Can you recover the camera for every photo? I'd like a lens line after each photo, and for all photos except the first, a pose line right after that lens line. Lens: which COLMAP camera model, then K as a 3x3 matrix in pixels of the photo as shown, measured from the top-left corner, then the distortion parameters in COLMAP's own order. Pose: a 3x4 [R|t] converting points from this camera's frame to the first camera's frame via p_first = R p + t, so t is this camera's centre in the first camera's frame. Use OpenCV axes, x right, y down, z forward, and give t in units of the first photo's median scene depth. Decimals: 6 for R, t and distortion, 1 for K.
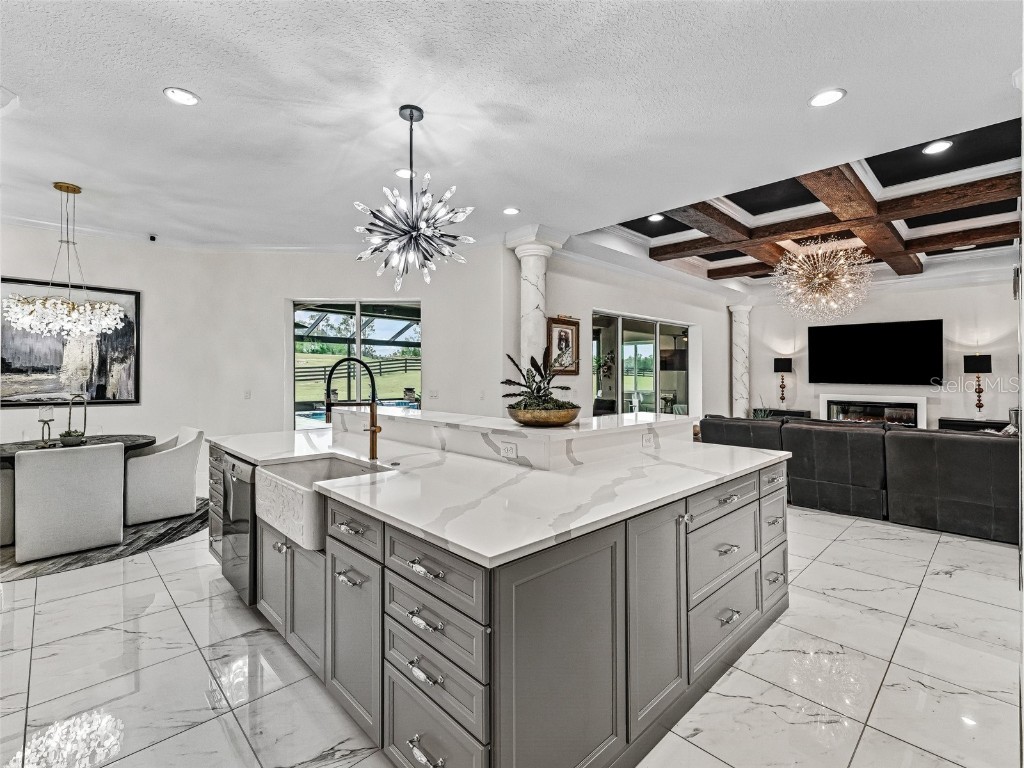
lens RADIAL K [[471.8, 0, 512.0], [0, 471.8, 384.0], [0, 0, 1]] dist [0.002263, 0.000323]
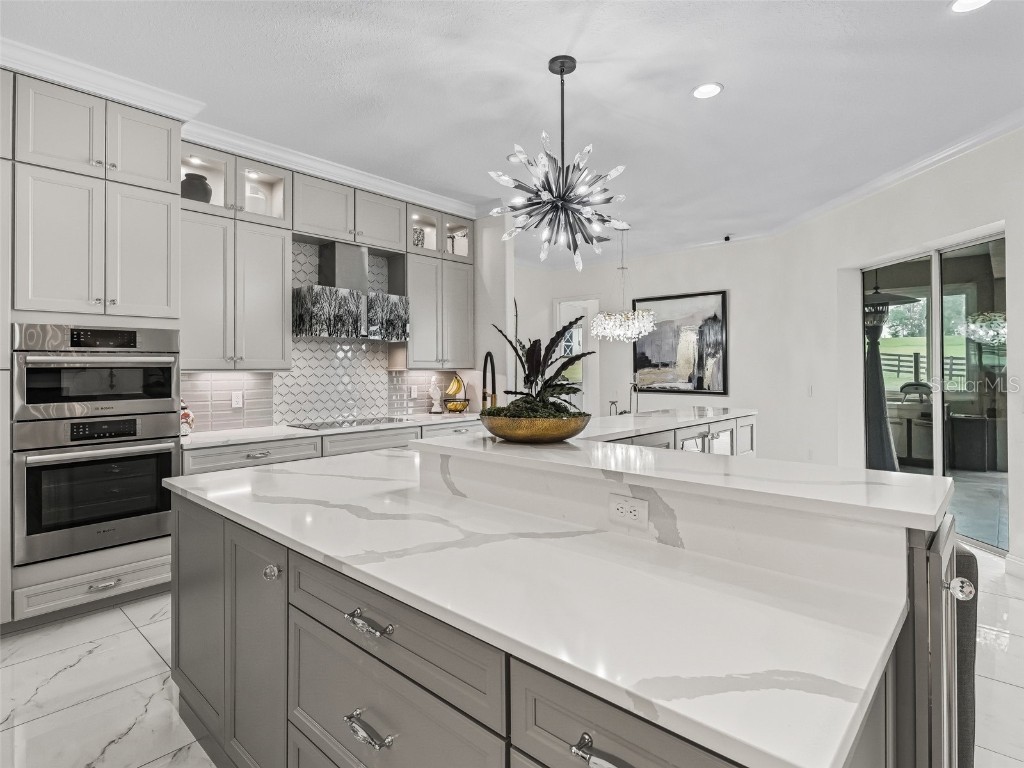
lens RADIAL K [[542.5, 0, 512.7], [0, 542.5, 370.6], [0, 0, 1]] dist [-0.000791, -0.000121]
pose [[0.062870, 0.002162, -0.998019, 0.414574], [-0.010350, 0.999945, 0.001514, -0.011103], [0.997968, 0.010234, 0.062889, 0.461247]]
